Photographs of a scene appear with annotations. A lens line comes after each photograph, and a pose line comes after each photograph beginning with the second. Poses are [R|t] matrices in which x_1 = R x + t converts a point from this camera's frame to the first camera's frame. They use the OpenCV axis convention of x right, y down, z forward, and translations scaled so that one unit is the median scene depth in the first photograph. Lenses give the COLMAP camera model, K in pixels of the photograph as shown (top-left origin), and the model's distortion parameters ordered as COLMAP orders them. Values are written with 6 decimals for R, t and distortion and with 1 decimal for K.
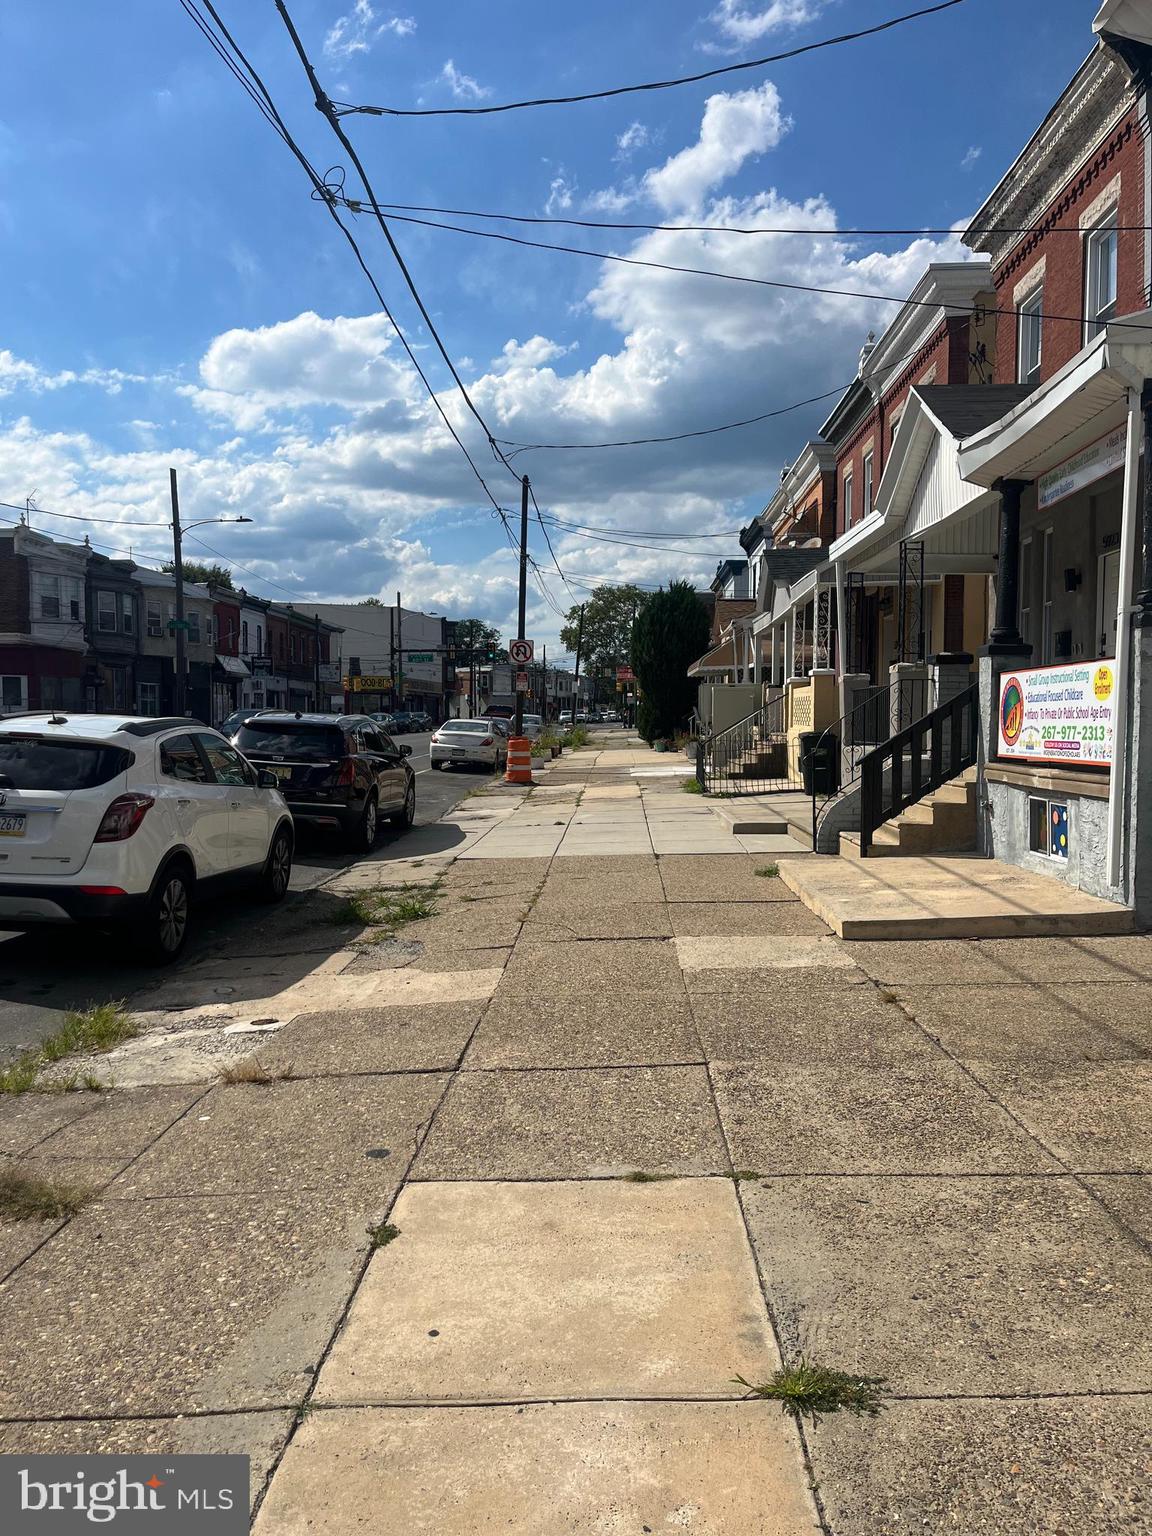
lens RADIAL K [[1160.0, 0, 565.5], [0, 1160.0, 779.2], [0, 0, 1]] dist [0.033281, -0.007450]
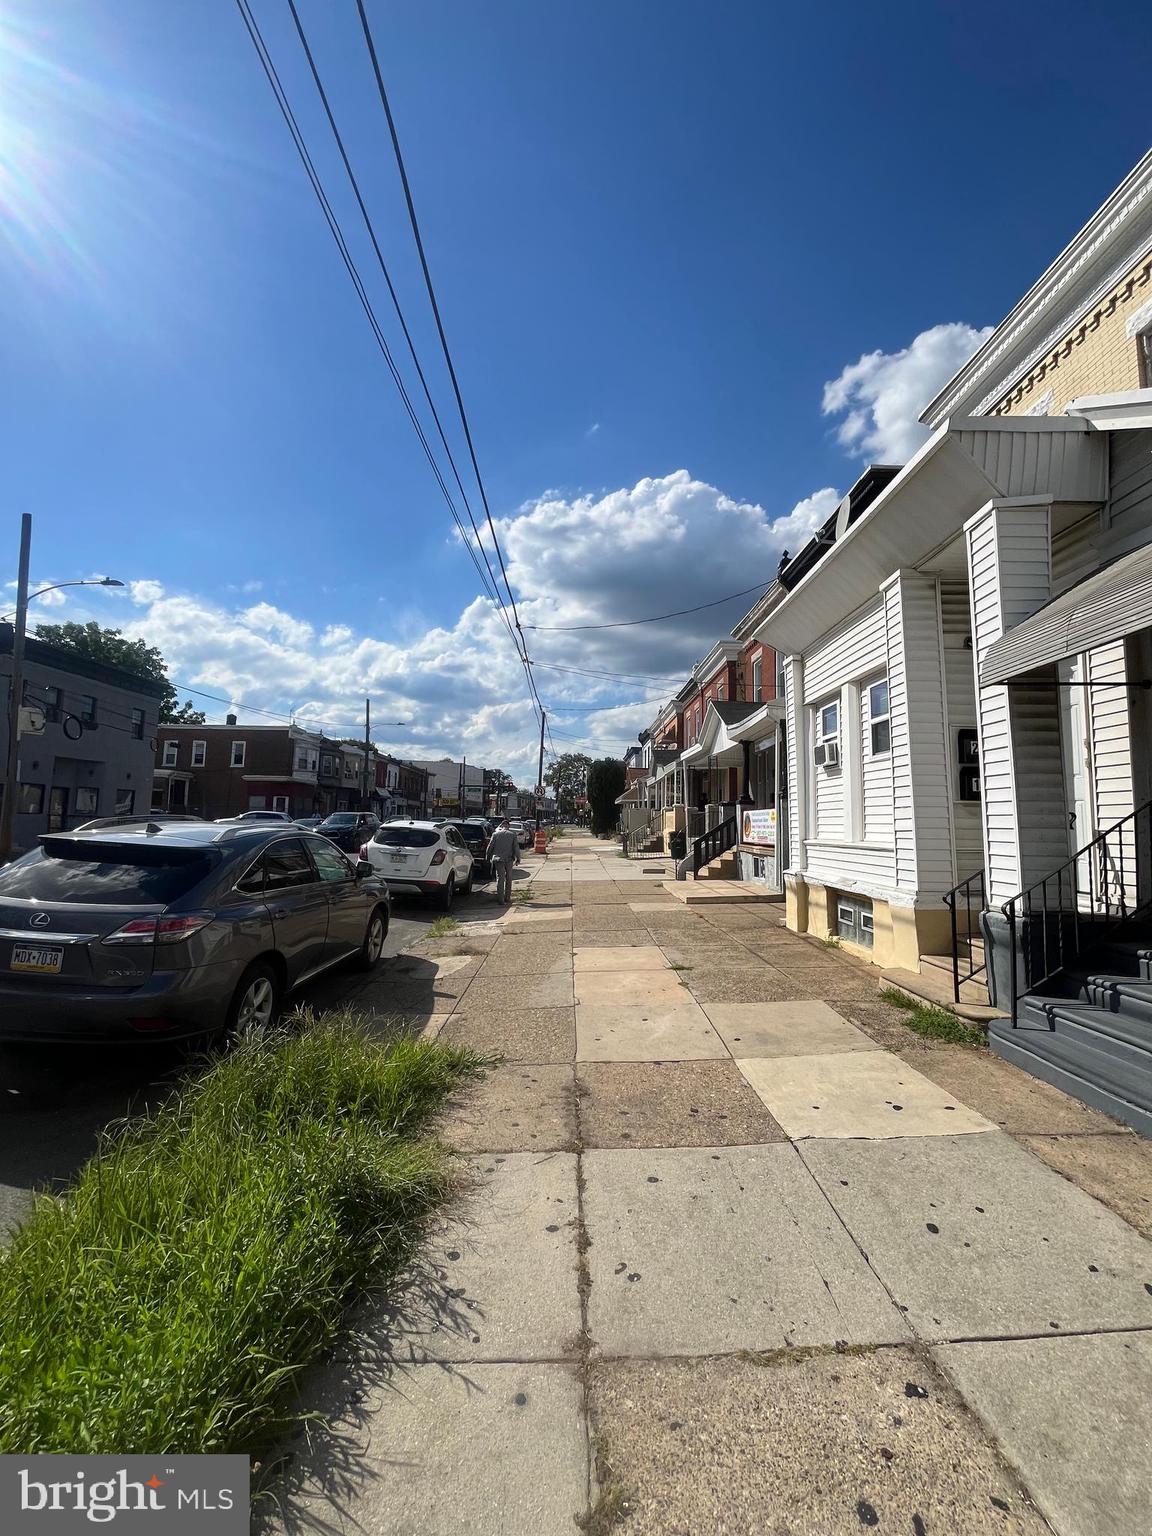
lens RADIAL K [[615.9, 0, 576.7], [0, 615.9, 764.8], [0, 0, 1]] dist [-0.004318, 0.000417]
pose [[0.998346, 0.022768, 0.052784, -0.047482], [-0.014910, 0.989356, -0.144746, 0.008089], [-0.055518, 0.143720, 0.988060, -0.210222]]
